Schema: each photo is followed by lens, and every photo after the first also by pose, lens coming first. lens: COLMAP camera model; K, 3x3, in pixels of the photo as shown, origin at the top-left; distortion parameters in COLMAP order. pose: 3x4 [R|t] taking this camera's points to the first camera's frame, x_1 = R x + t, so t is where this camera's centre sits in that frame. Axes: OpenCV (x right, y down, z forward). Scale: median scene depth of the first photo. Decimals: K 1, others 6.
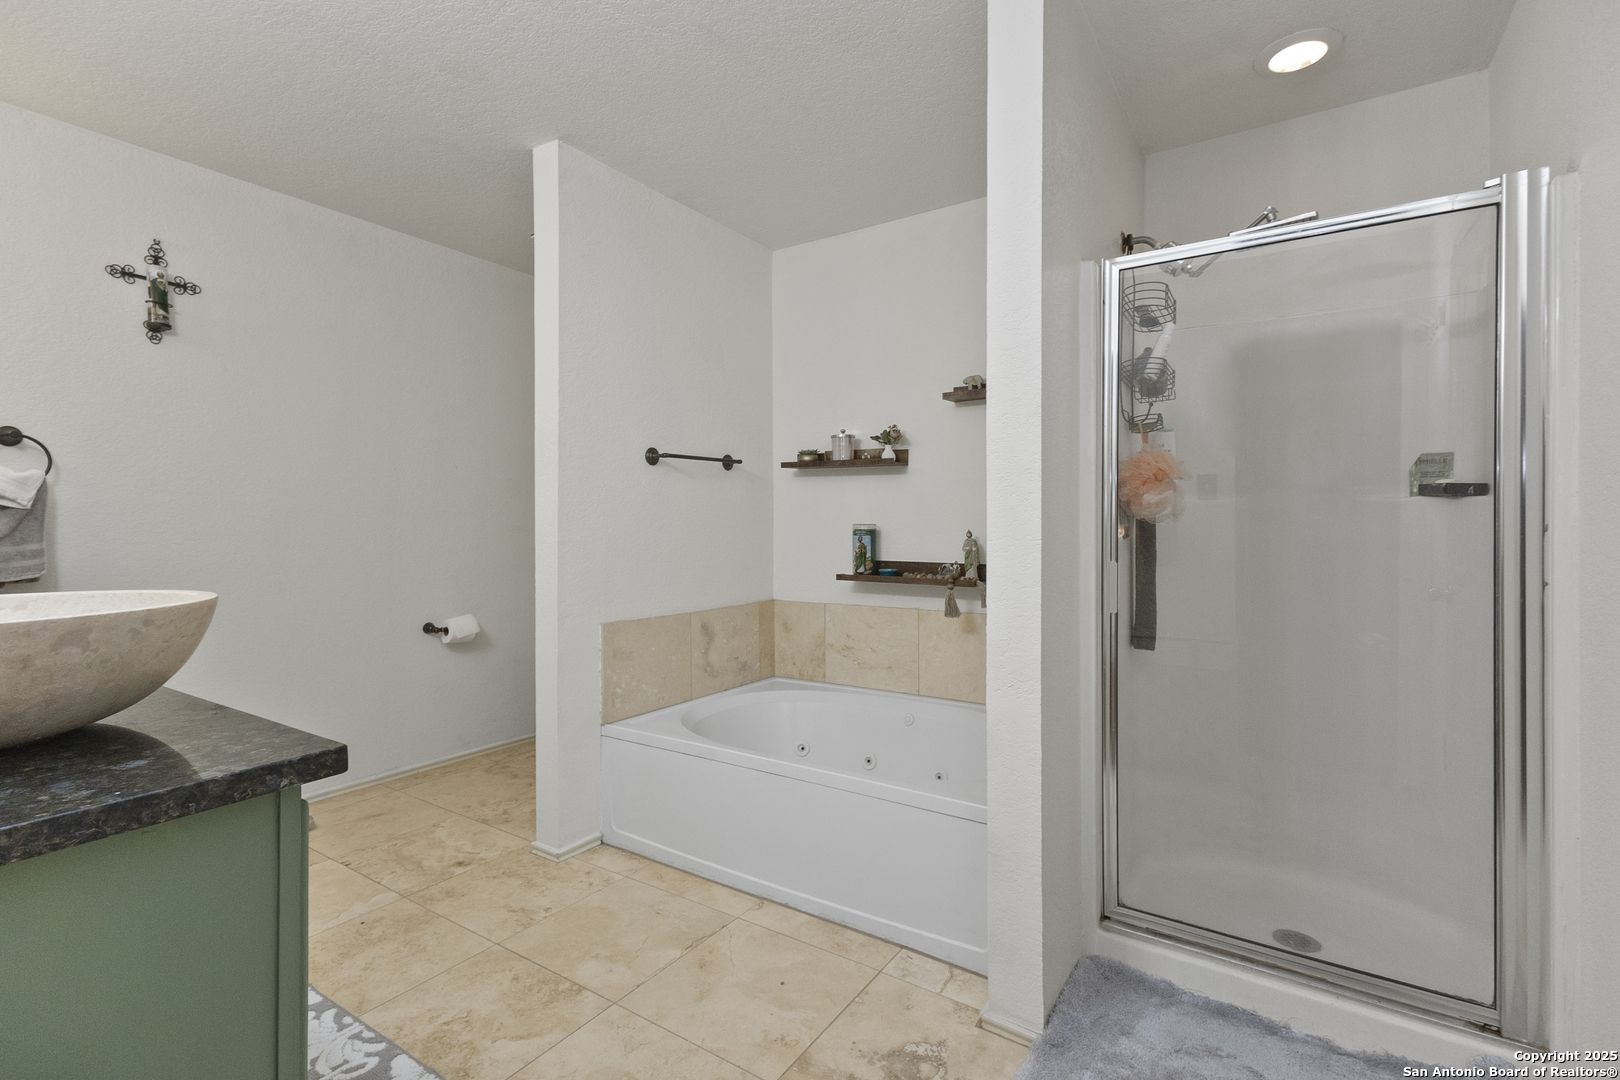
lens RADIAL K [[752.8, 0, 804.0], [0, 752.8, 526.5], [0, 0, 1]] dist [0.004841, -0.000315]
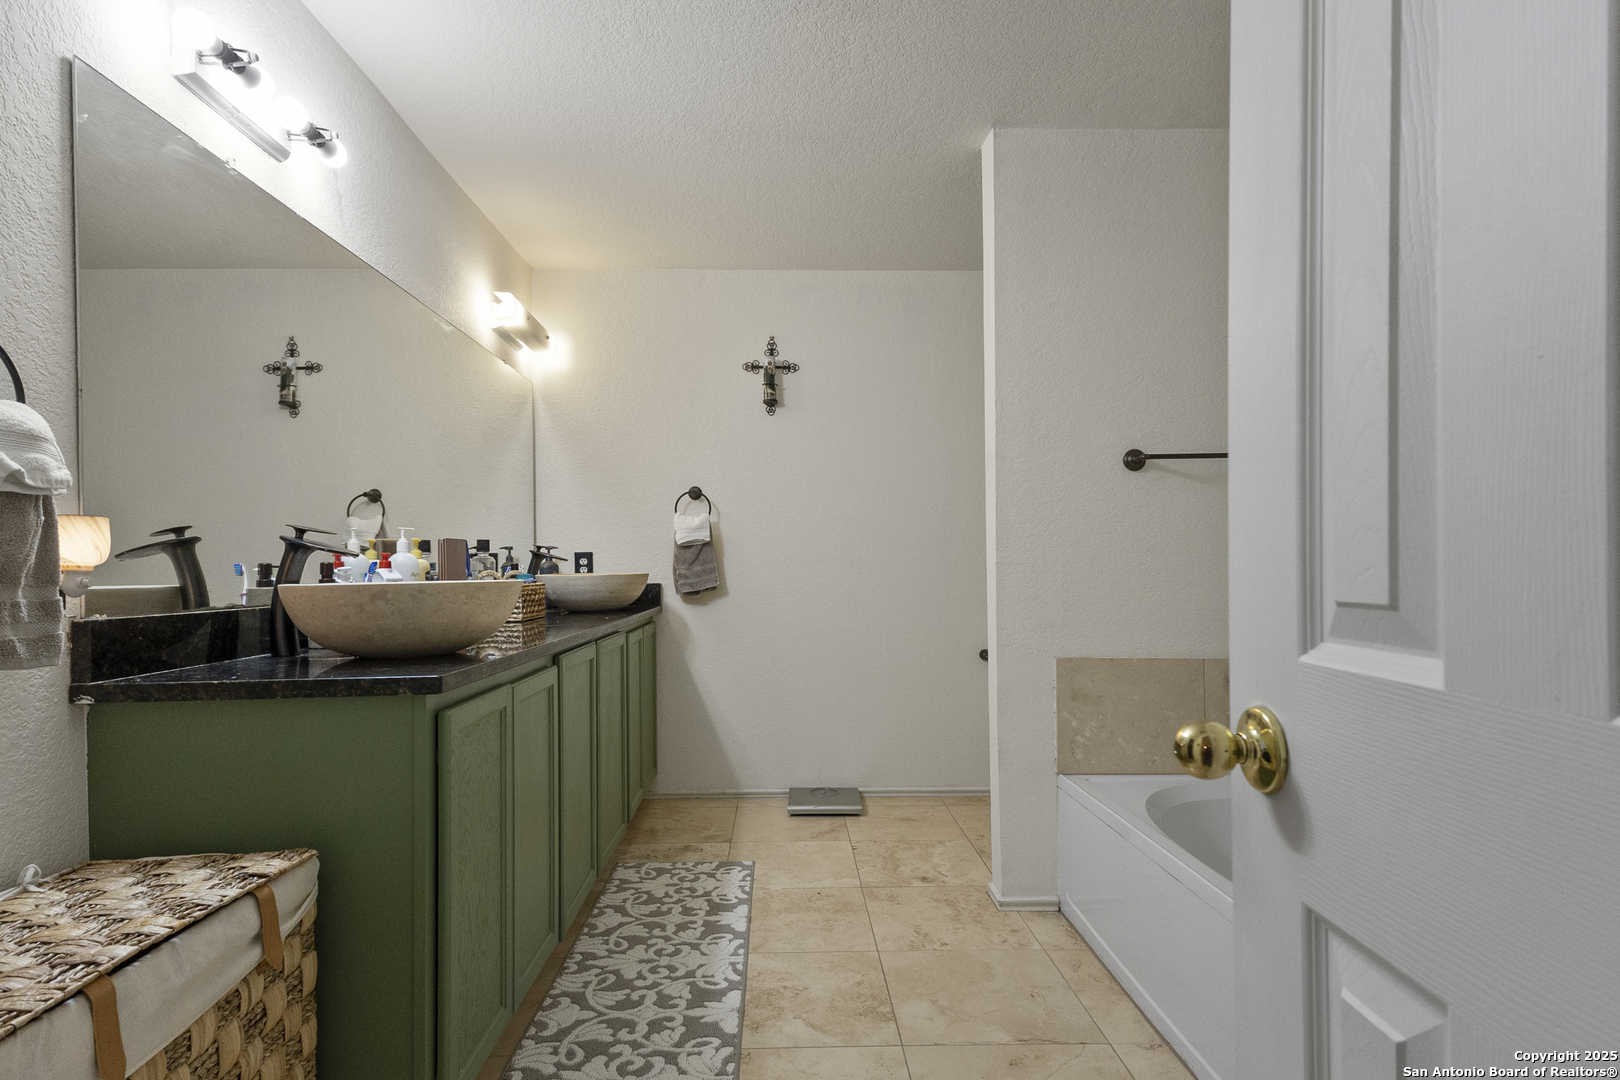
lens RADIAL K [[832.5, 0, 785.1], [0, 832.5, 571.4], [0, 0, 1]] dist [0.004336, 0.000223]
pose [[0.563423, 0.000987, -0.826168, 0.361620], [0.002786, 0.999991, 0.003094, 0.025674], [0.826164, -0.004045, 0.563416, 0.204340]]
